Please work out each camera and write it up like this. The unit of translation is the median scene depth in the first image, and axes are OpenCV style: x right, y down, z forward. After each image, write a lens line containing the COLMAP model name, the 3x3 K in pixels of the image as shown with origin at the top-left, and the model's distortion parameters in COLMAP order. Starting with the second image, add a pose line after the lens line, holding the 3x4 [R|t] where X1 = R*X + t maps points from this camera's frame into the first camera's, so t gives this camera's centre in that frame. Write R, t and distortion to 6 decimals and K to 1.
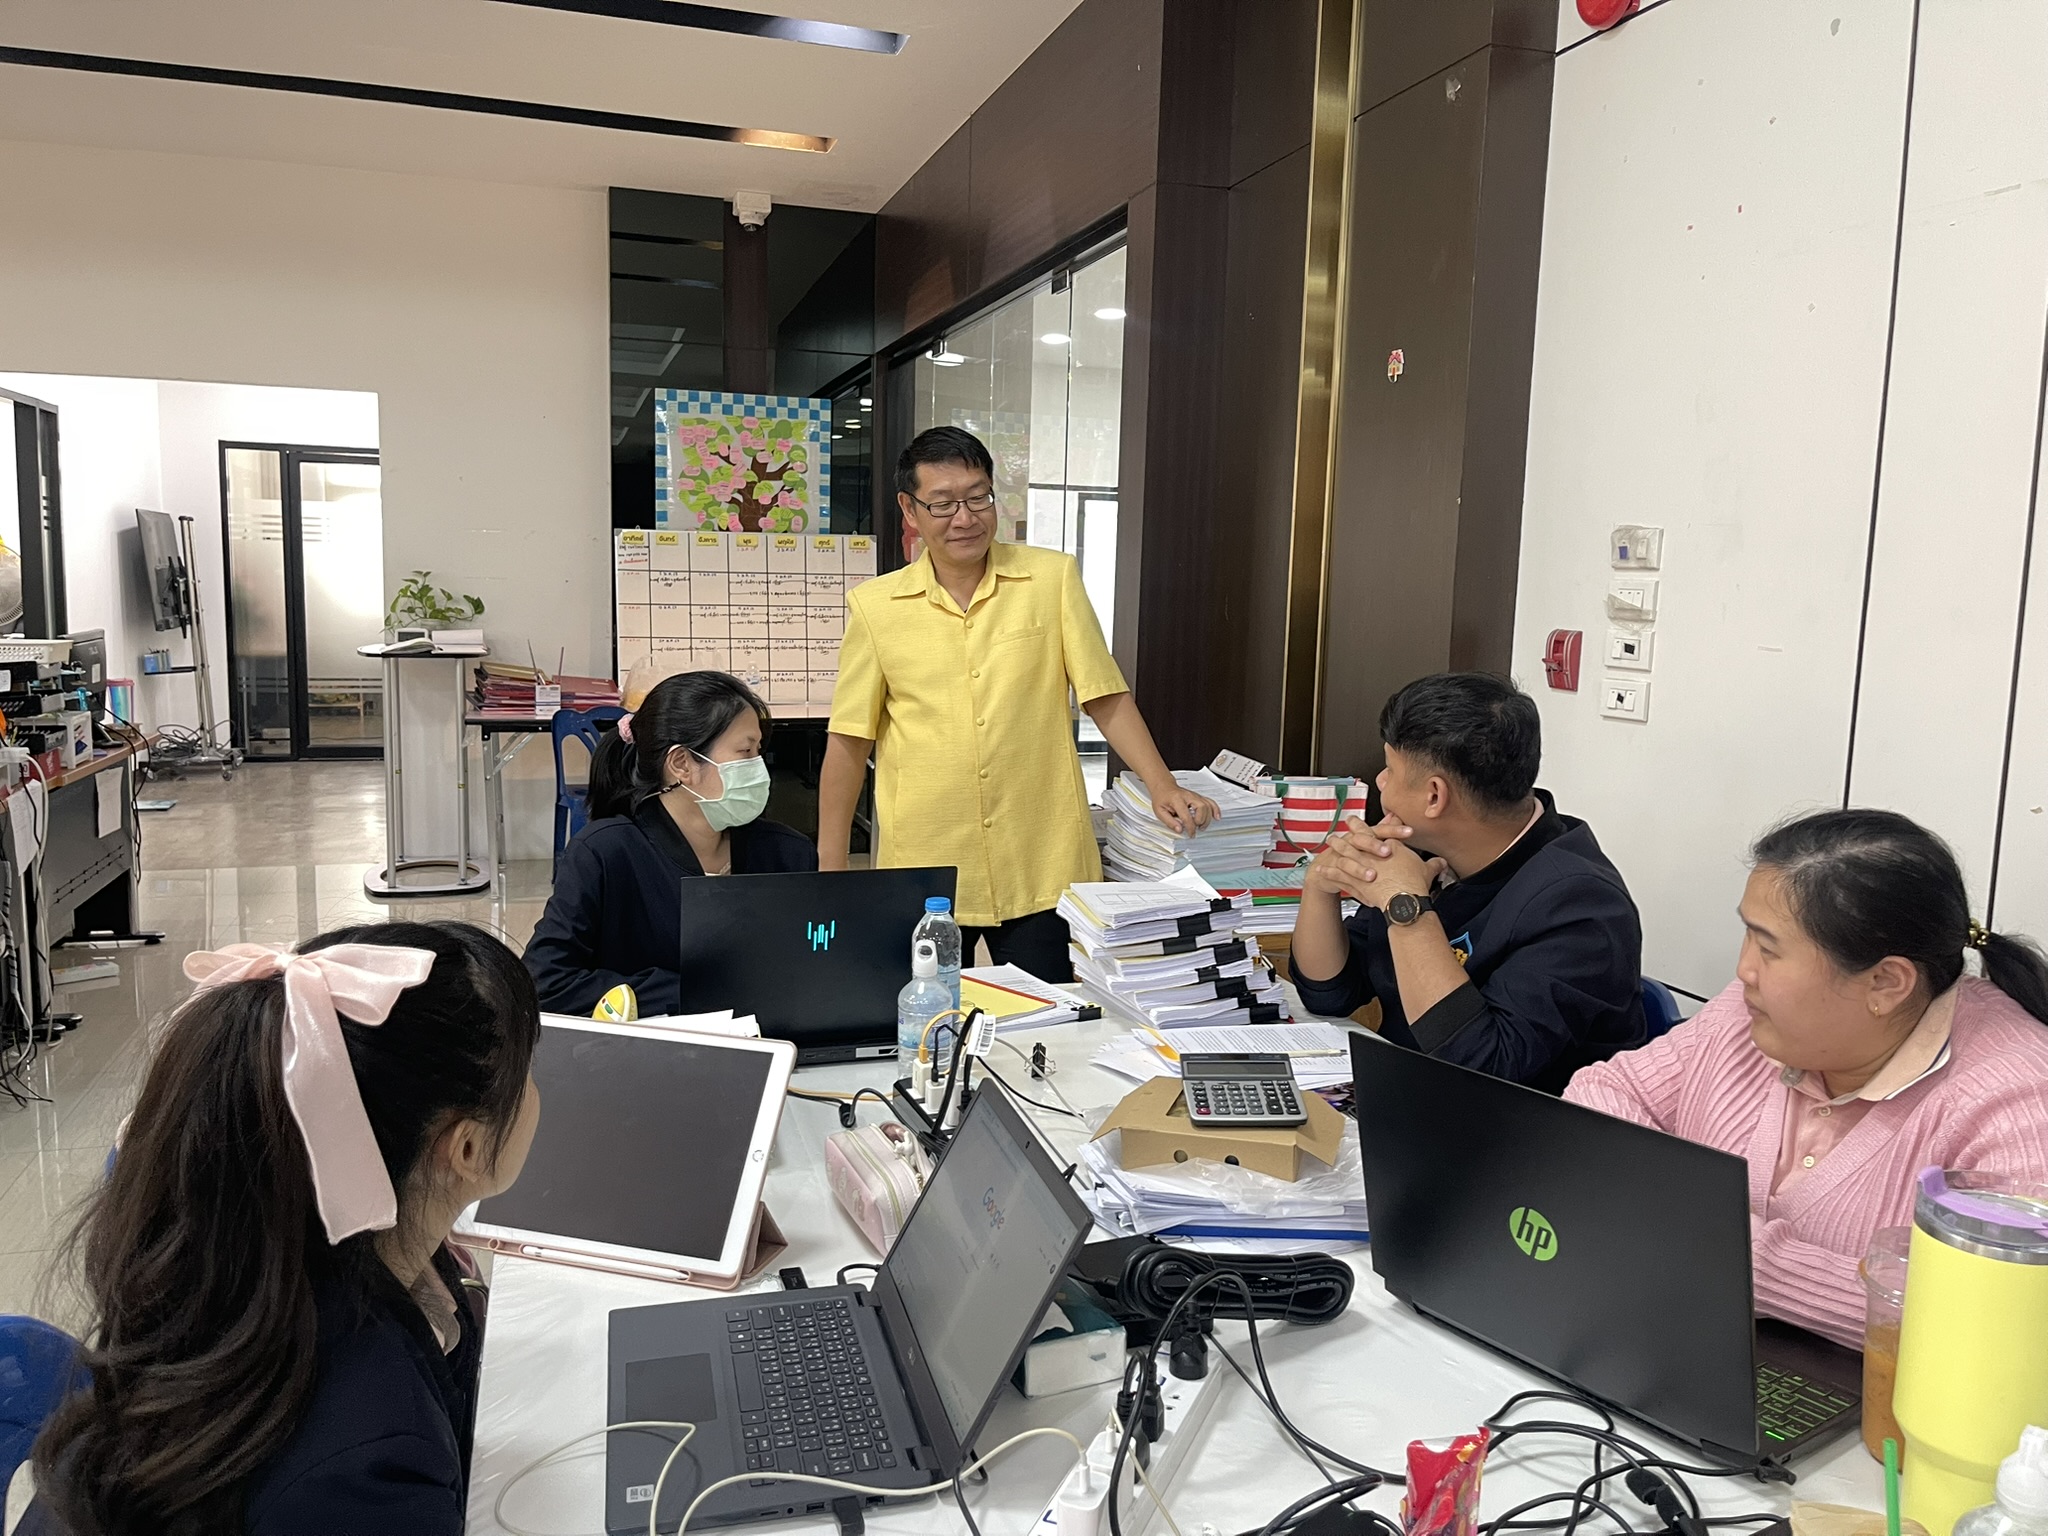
lens RADIAL K [[1559.1, 0, 1024.0], [0, 1559.1, 768.0], [0, 0, 1]] dist [0.037460, 0.000677]
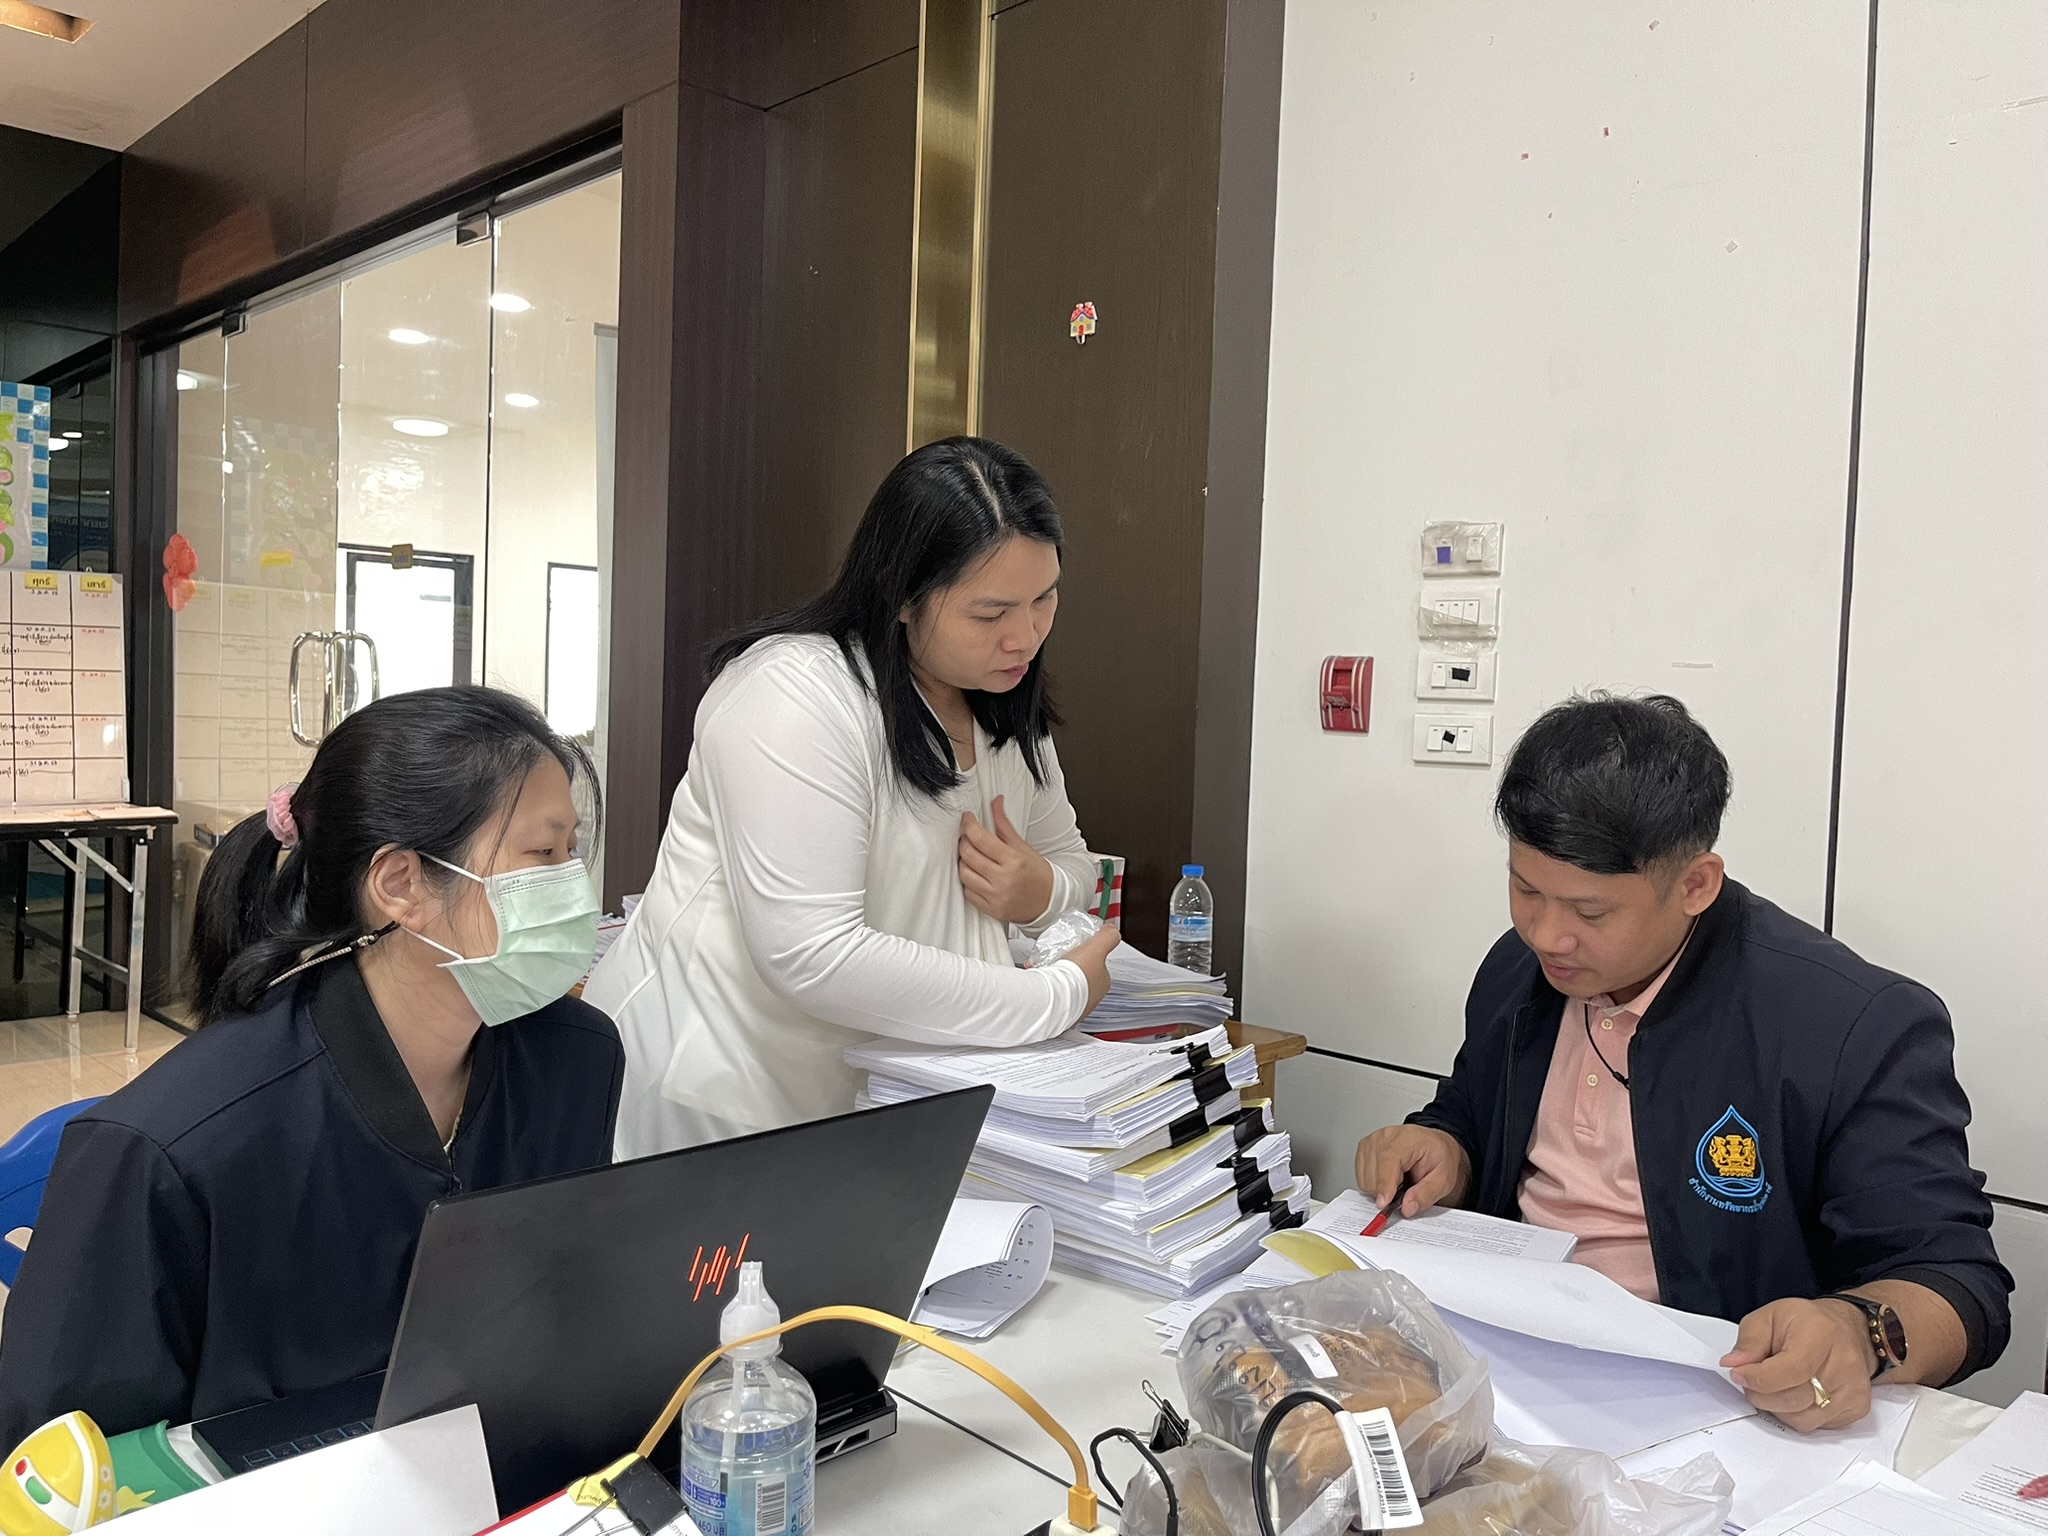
lens RADIAL K [[1617.8, 0, 987.6], [0, 1617.8, 760.8], [0, 0, 1]] dist [0.006215, 0.000714]
pose [[0.896688, -0.024398, 0.441989, -0.071591], [0.050956, 0.997532, -0.048313, -0.001828], [-0.439720, 0.065844, 0.895718, 0.137833]]
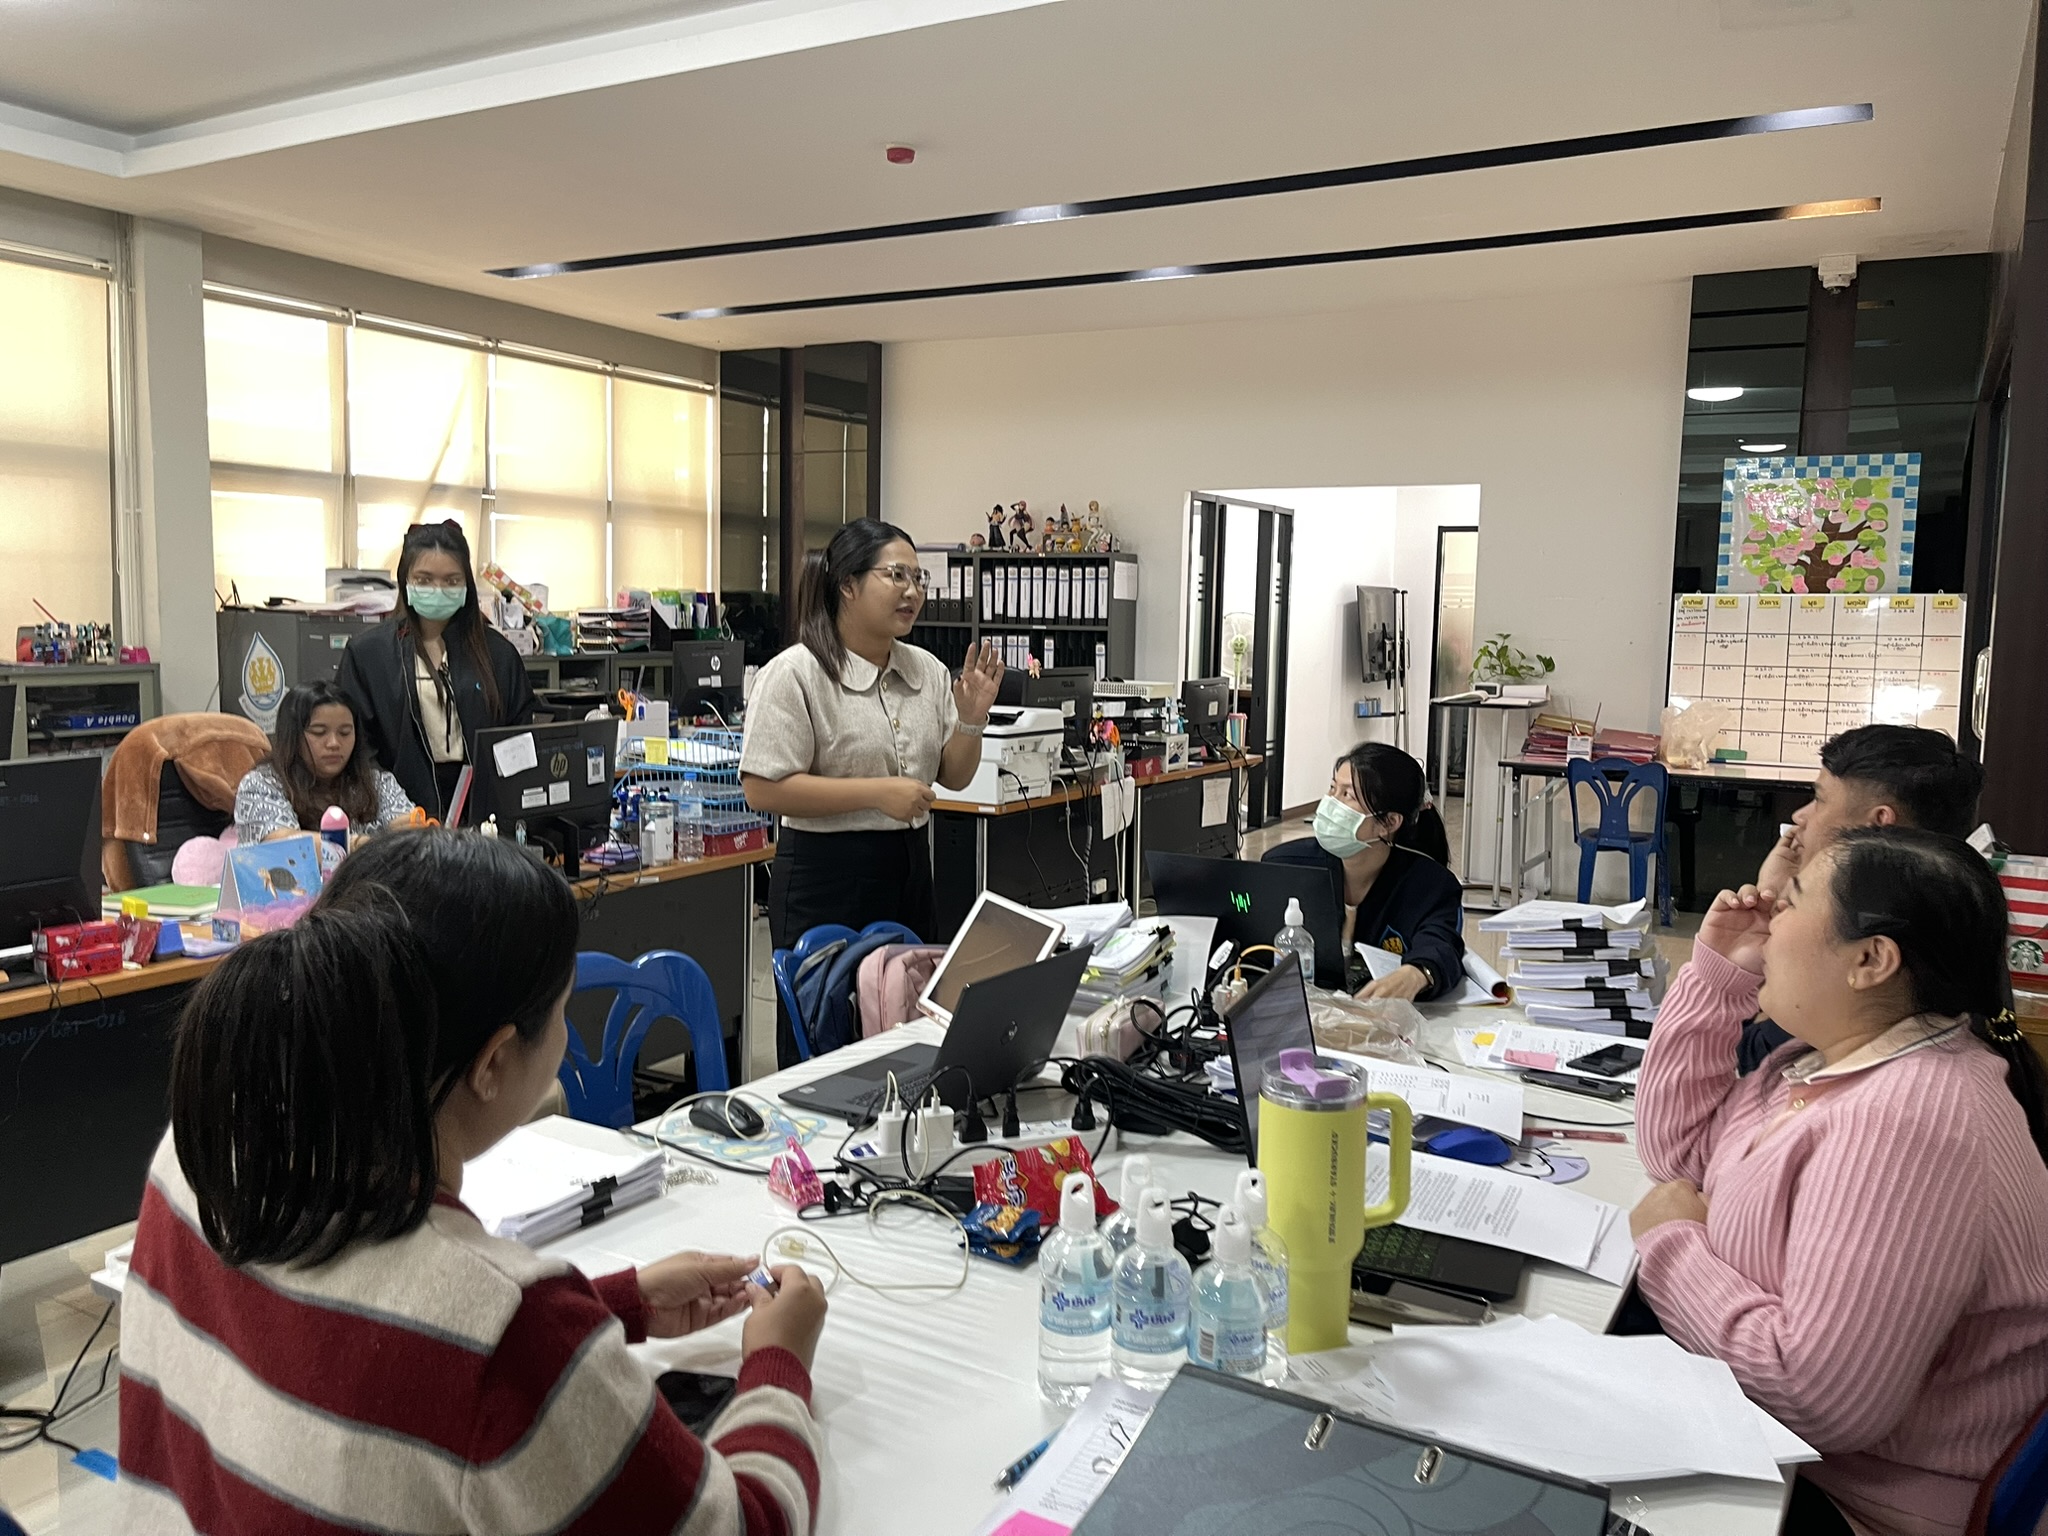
lens RADIAL K [[1559.1, 0, 1024.0], [0, 1559.1, 768.0], [0, 0, 1]] dist [0.037460, 0.000677]
pose [[0.678435, 0.063699, -0.731893, 0.229283], [-0.091665, 0.995788, 0.001697, 0.003482], [0.728919, 0.065938, 0.681417, -0.039756]]
